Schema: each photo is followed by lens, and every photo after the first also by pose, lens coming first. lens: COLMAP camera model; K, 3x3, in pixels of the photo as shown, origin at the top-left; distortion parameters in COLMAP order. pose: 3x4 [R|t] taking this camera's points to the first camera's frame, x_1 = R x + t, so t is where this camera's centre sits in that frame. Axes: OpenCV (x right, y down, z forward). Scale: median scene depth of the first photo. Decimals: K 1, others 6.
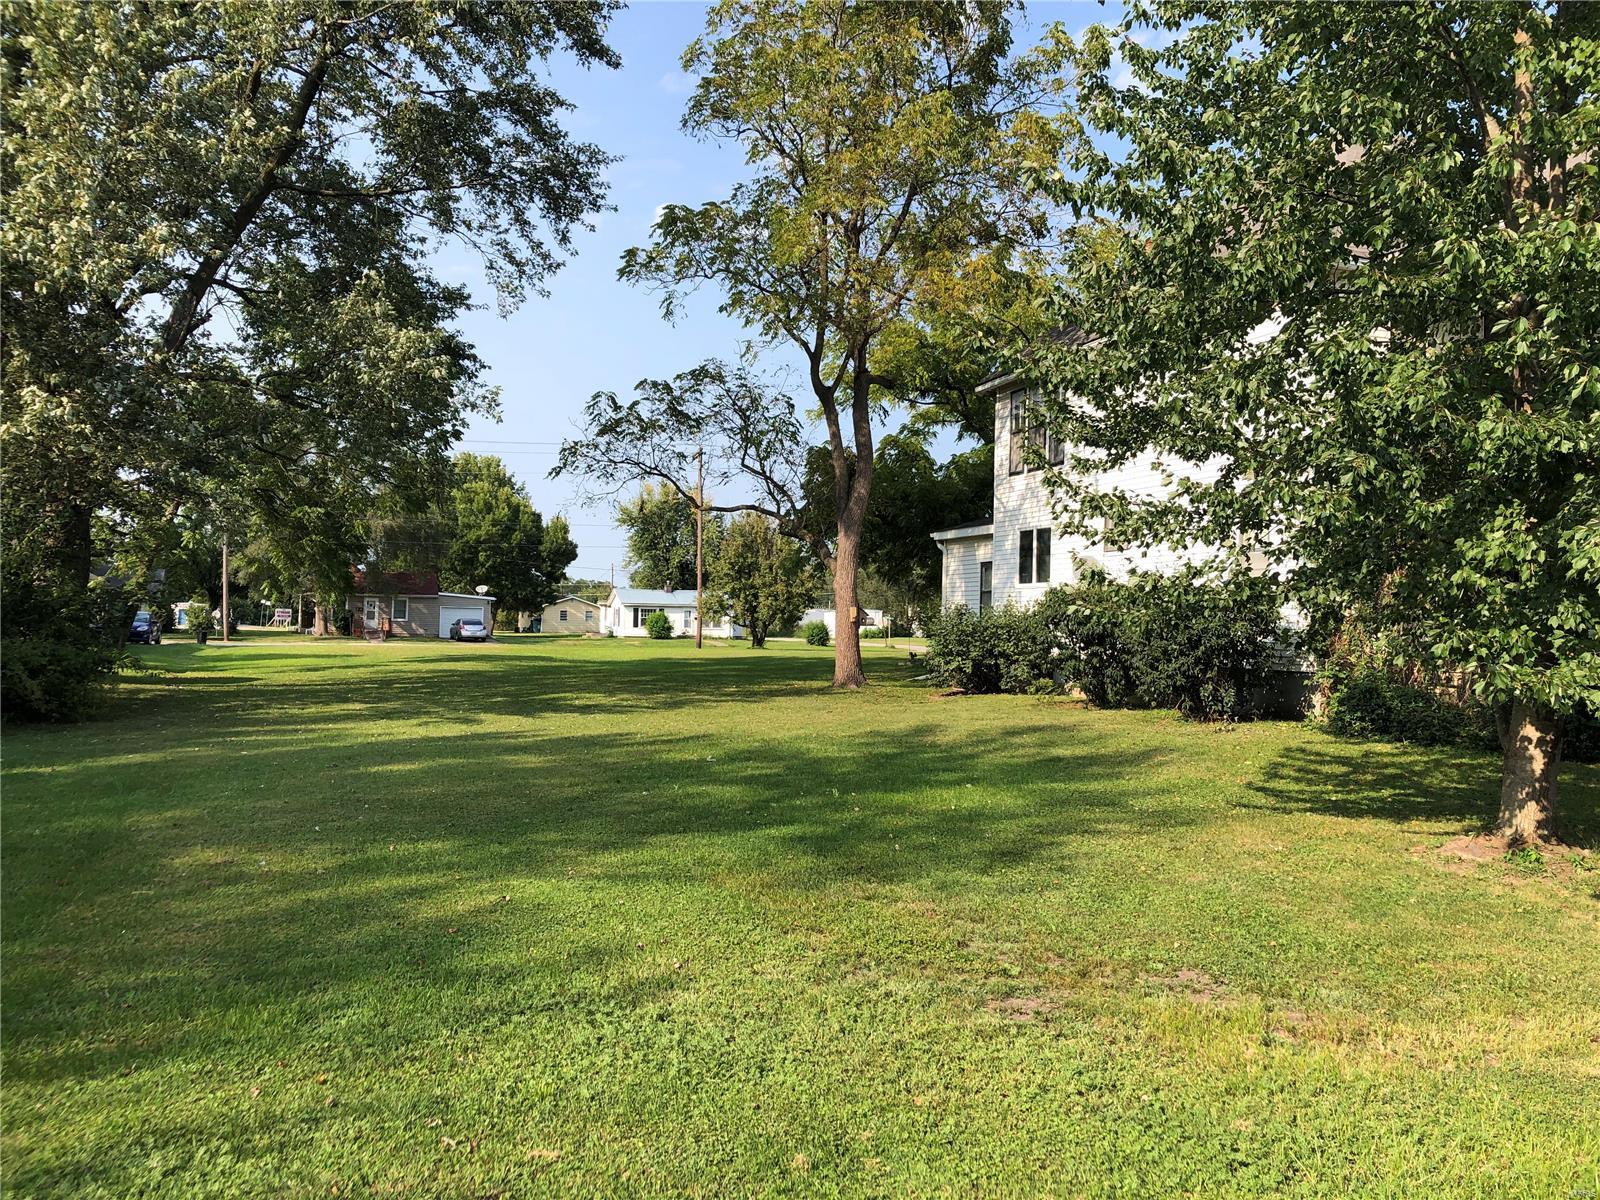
lens RADIAL K [[1311.1, 0, 799.5], [0, 1311.1, 598.3], [0, 0, 1]] dist [0.050246, -0.021729]
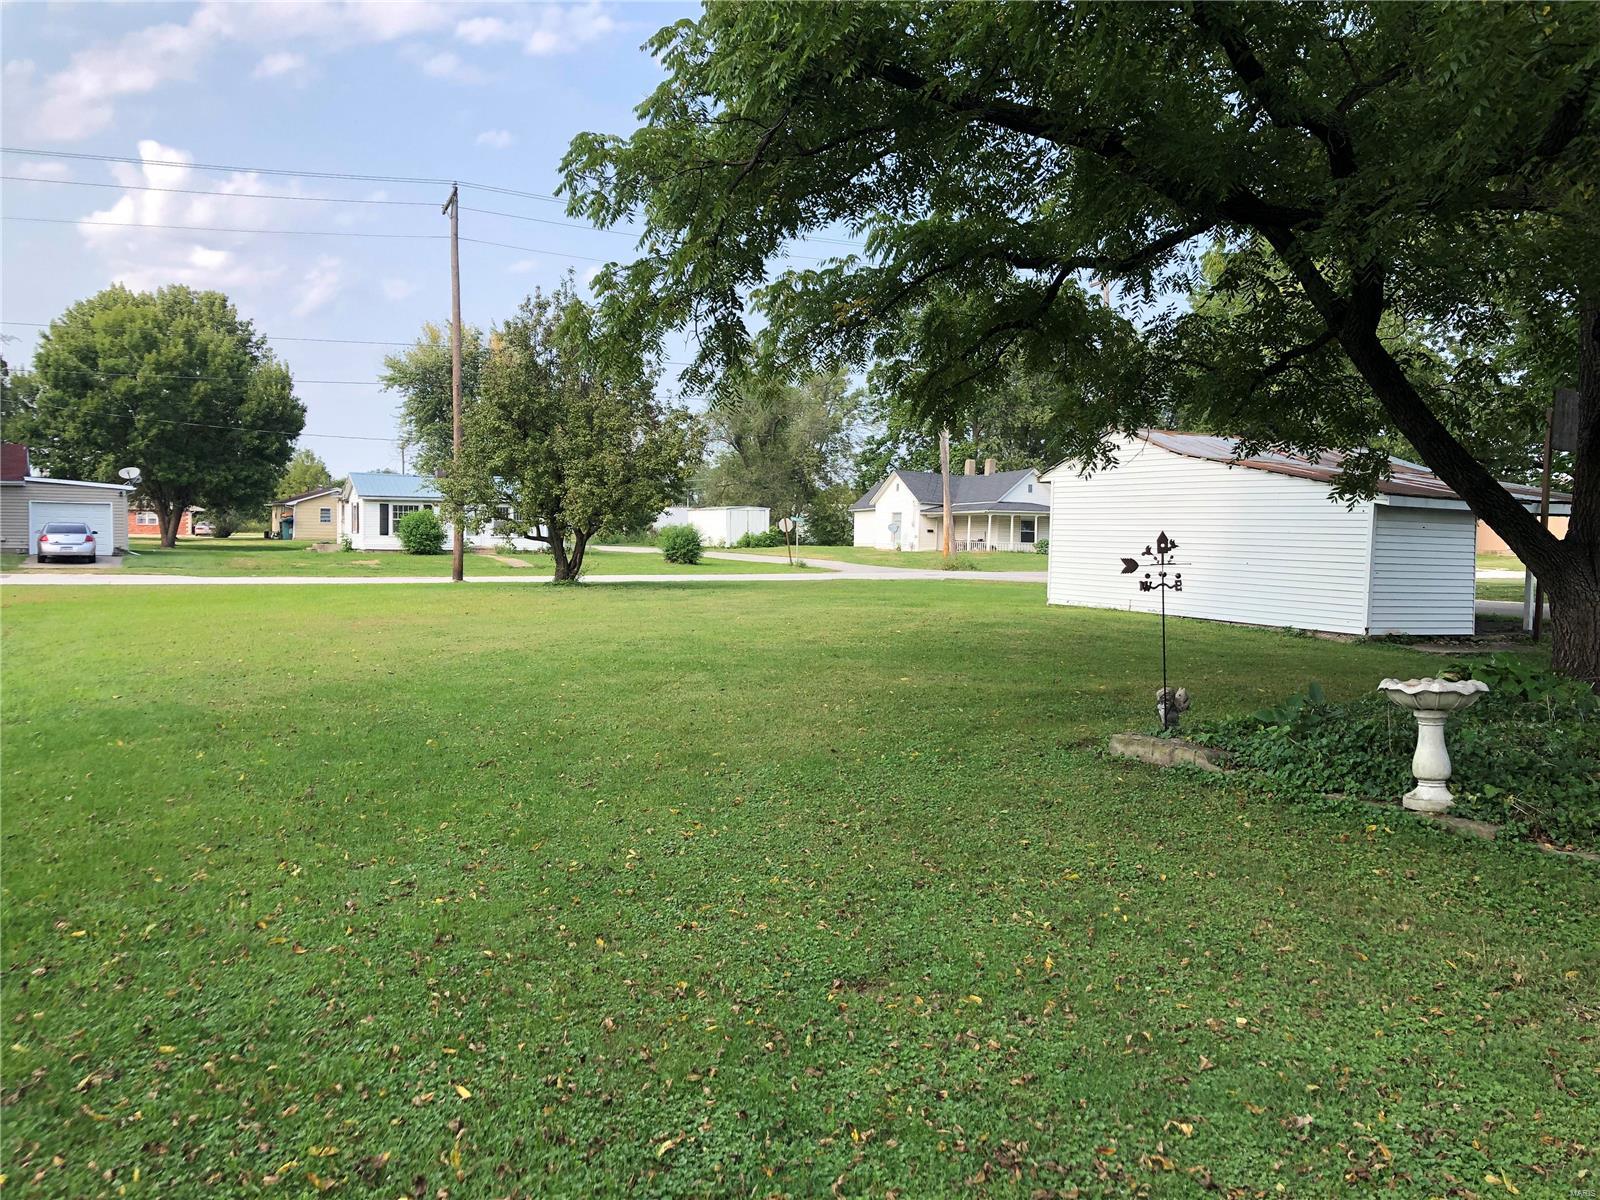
lens RADIAL K [[1311.1, 0, 788.9], [0, 1311.1, 578.0], [0, 0, 1]] dist [0.050246, -0.021729]
pose [[0.994788, -0.006363, 0.101765, 0.000748], [0.000105, 0.998114, 0.061385, 0.004232], [-0.101964, -0.061054, 0.992913, 0.366683]]
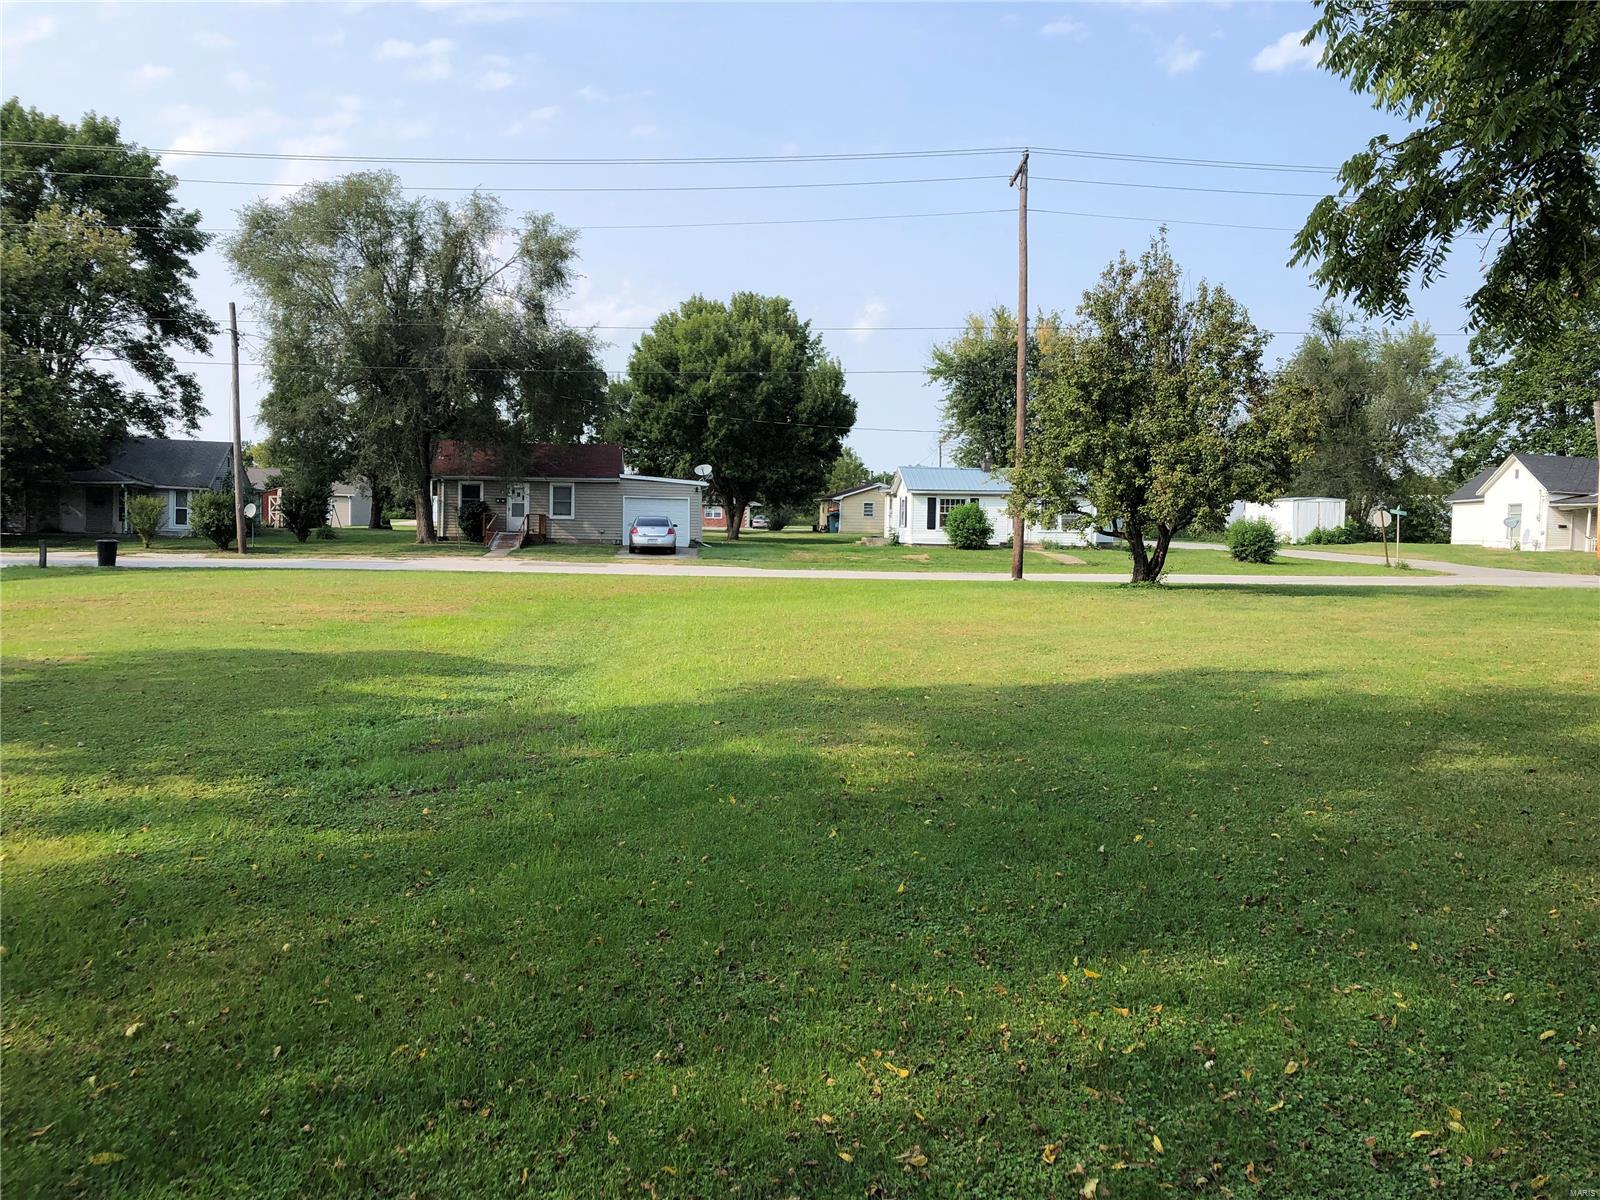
lens RADIAL K [[1311.1, 0, 786.5], [0, 1311.1, 598.1], [0, 0, 1]] dist [0.050246, -0.021729]
pose [[0.958271, 0.017175, -0.285344, -0.015316], [0.005968, 0.996774, 0.080038, 0.004848], [0.285799, -0.078401, 0.955077, 0.398942]]
